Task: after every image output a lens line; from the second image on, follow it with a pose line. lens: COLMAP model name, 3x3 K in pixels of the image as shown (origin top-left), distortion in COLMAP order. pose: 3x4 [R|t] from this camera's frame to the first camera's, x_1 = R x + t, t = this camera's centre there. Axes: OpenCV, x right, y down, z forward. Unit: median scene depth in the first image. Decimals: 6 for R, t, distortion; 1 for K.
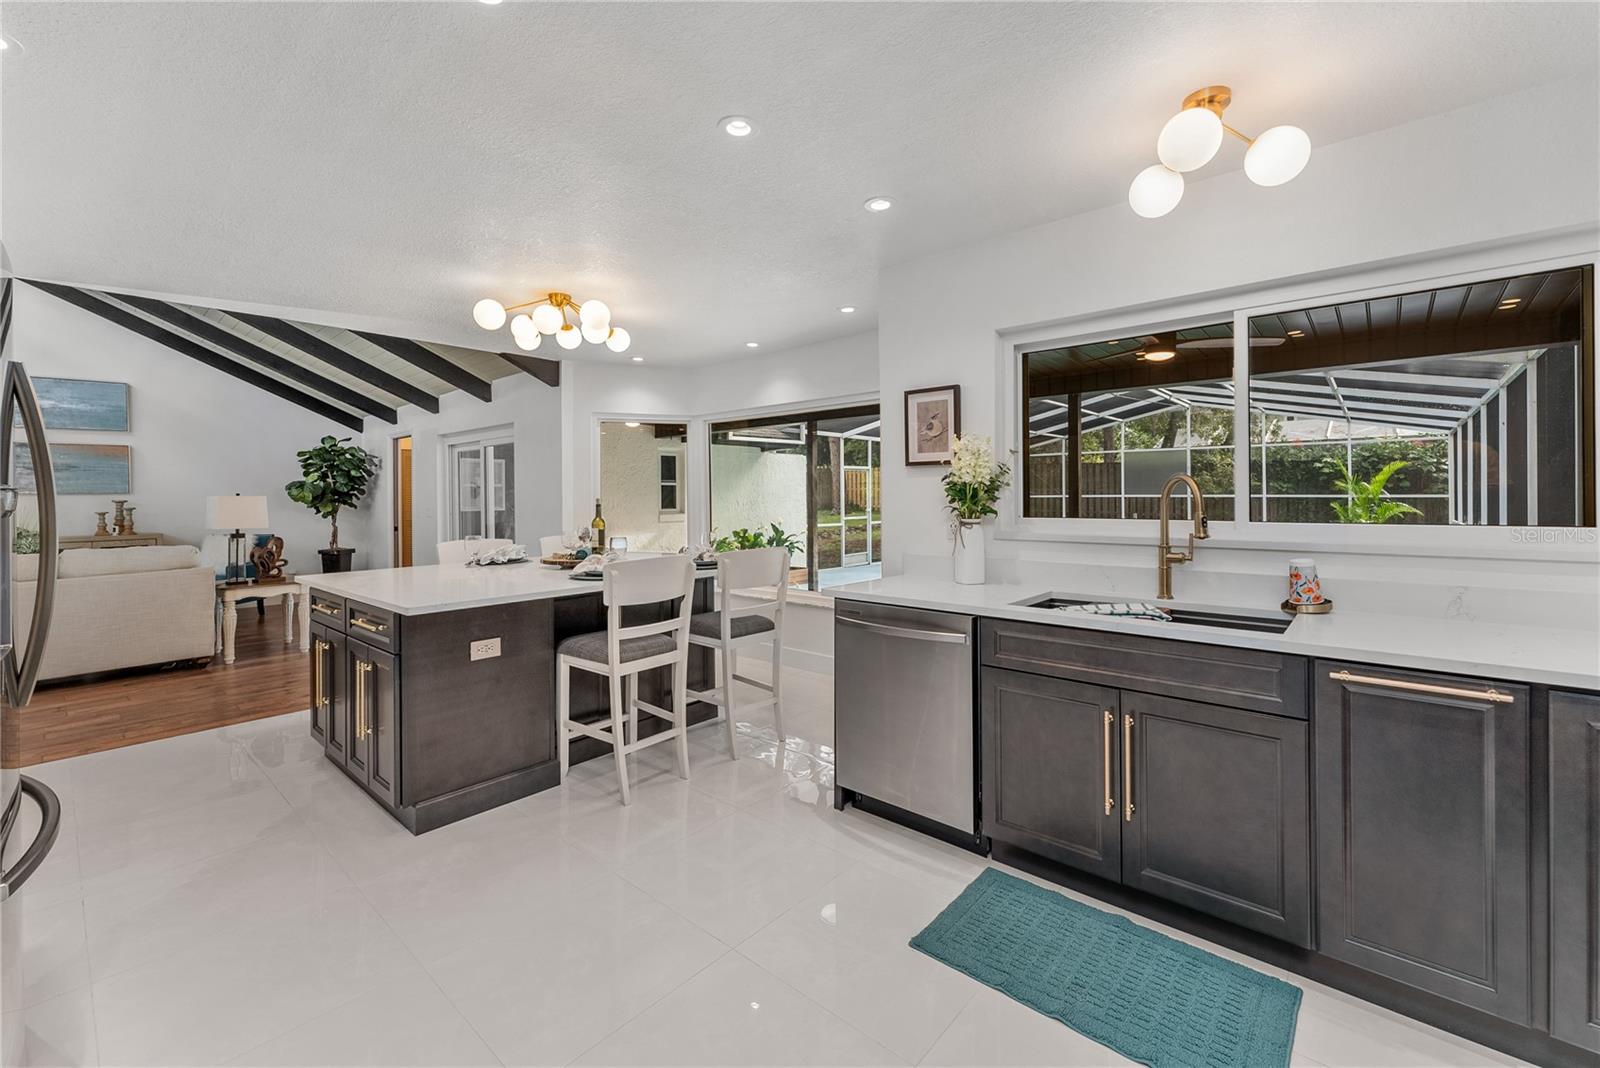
lens RADIAL K [[655.1, 0, 804.1], [0, 655.1, 519.2], [0, 0, 1]] dist [0.000713, -0.000260]
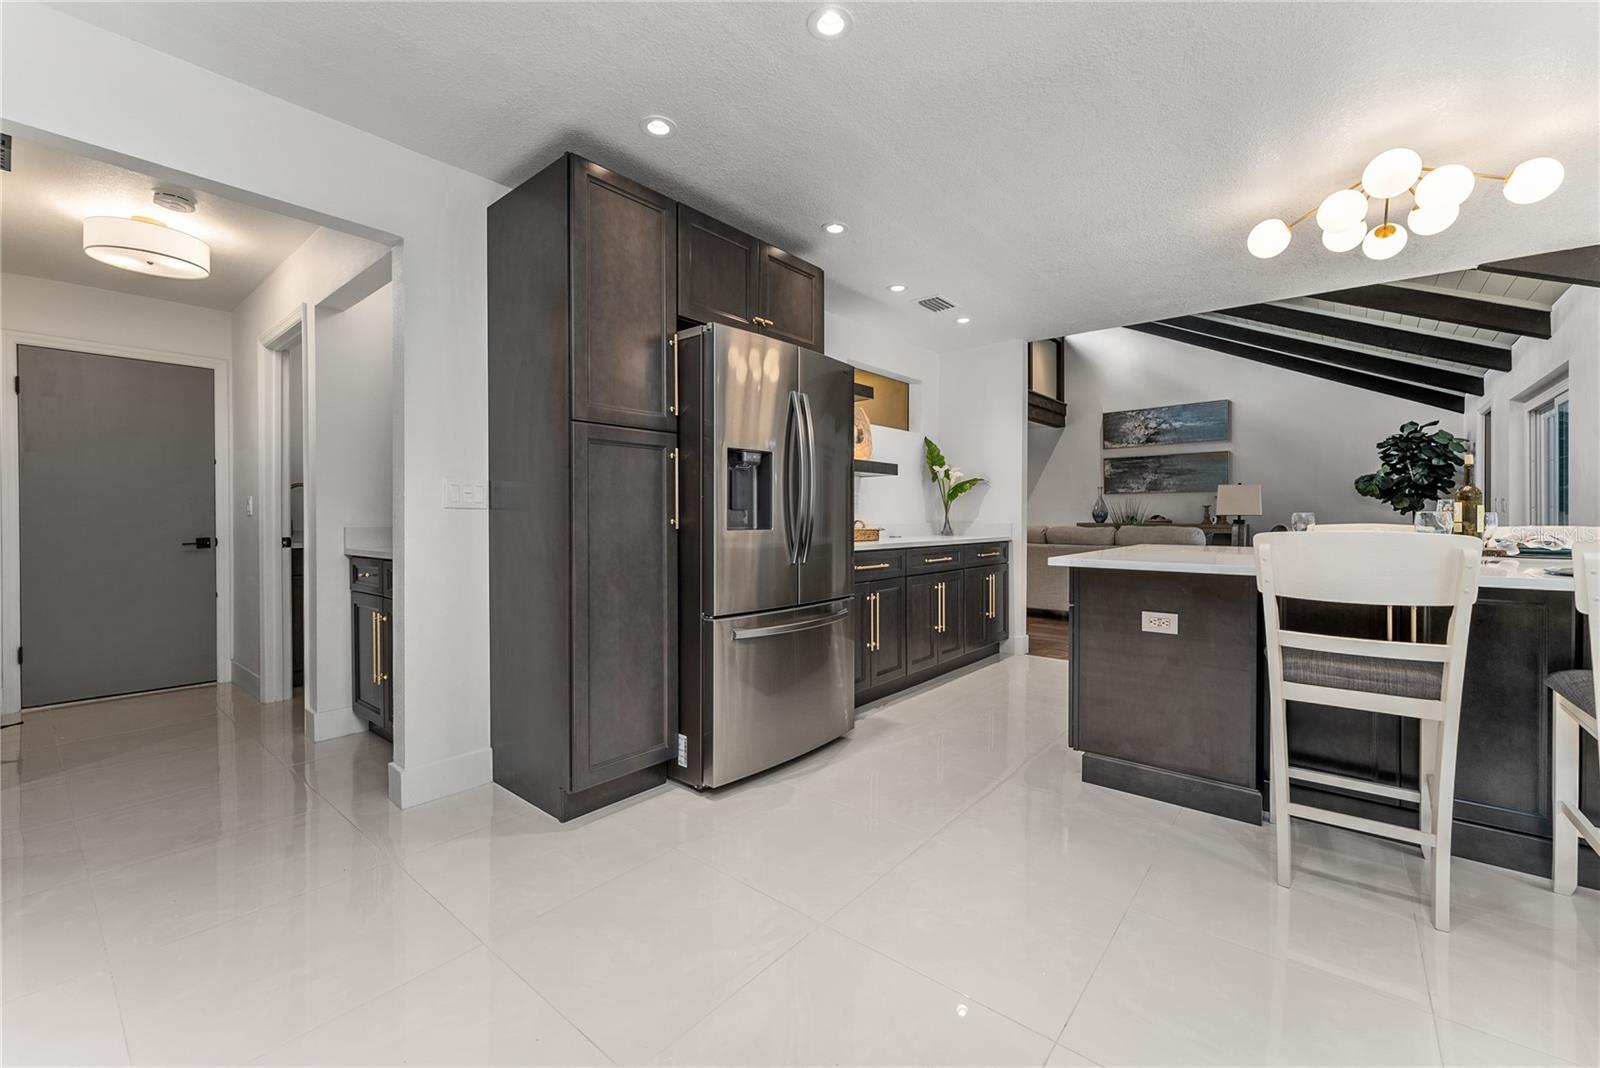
lens RADIAL K [[655.1, 0, 804.1], [0, 655.1, 519.2], [0, 0, 1]] dist [0.000713, -0.000260]
pose [[0.035619, 0.017482, -0.999213, 0.139465], [-0.035332, 0.999244, 0.016223, 0.019845], [0.998741, 0.034727, 0.036210, 0.161827]]
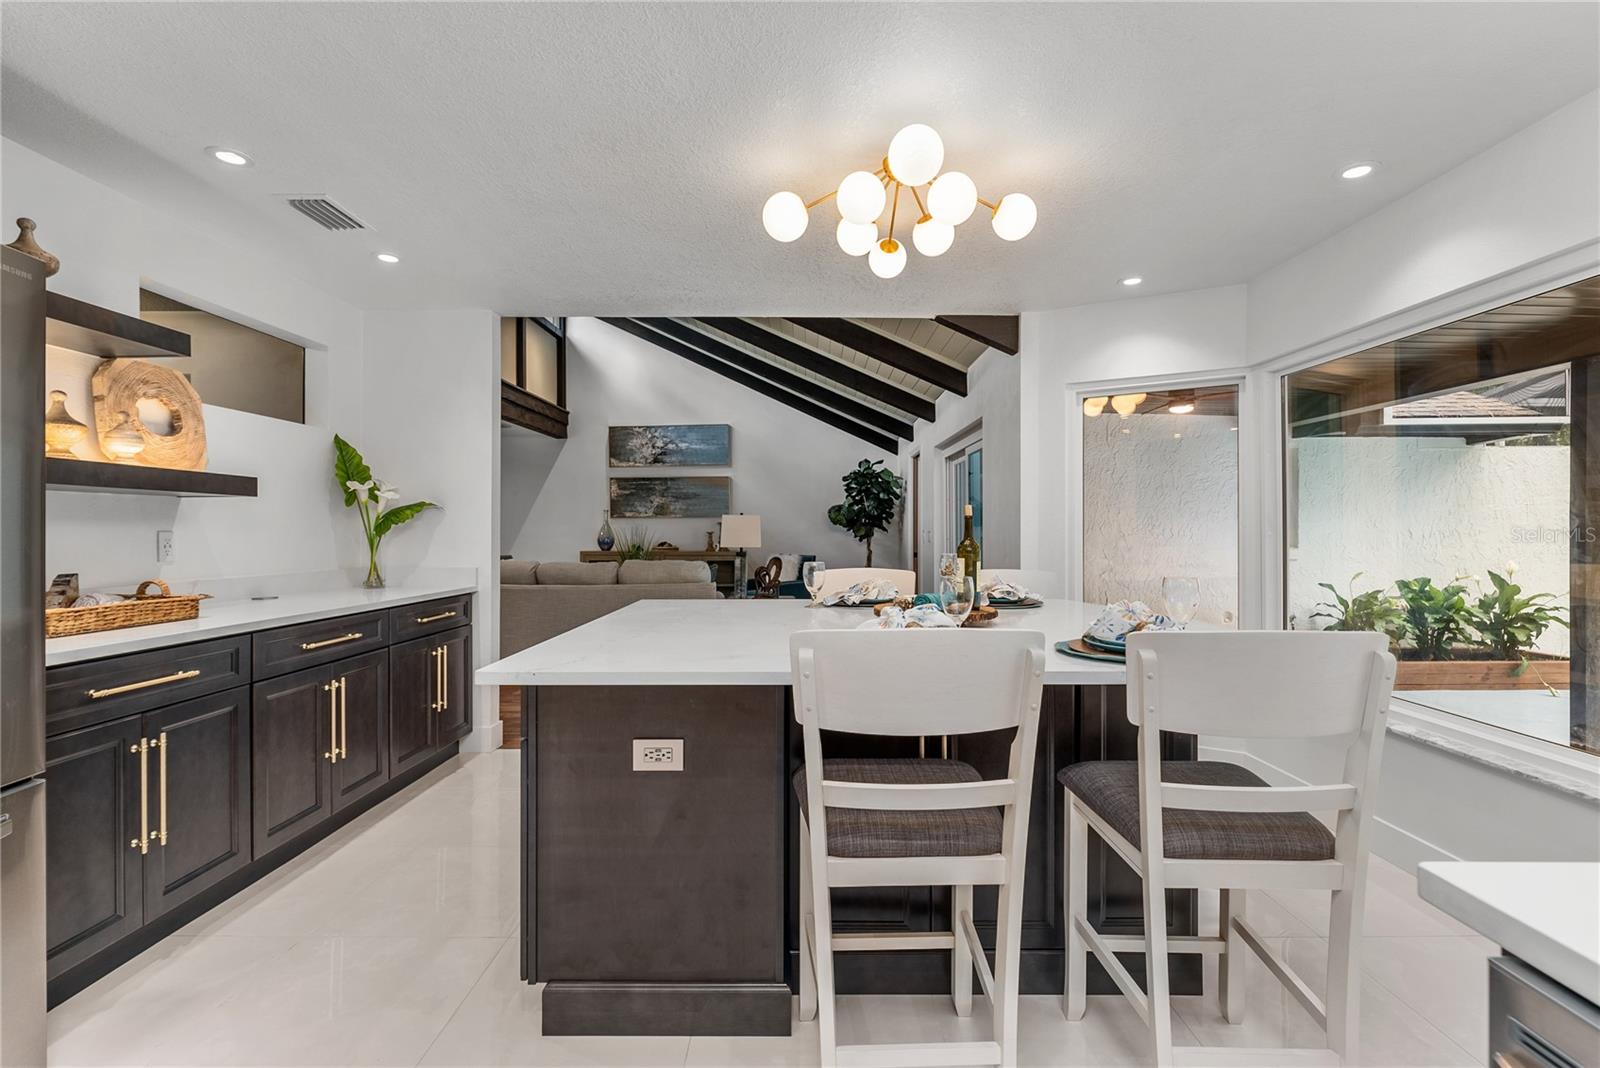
lens RADIAL K [[705.5, 0, 802.2], [0, 705.5, 531.2], [0, 0, 1]] dist [-0.000373, -0.000118]
pose [[0.659149, 0.011002, -0.751932, 0.022356], [-0.033738, 0.999319, -0.014954, 0.001919], [0.751255, 0.035225, 0.659071, 0.233998]]
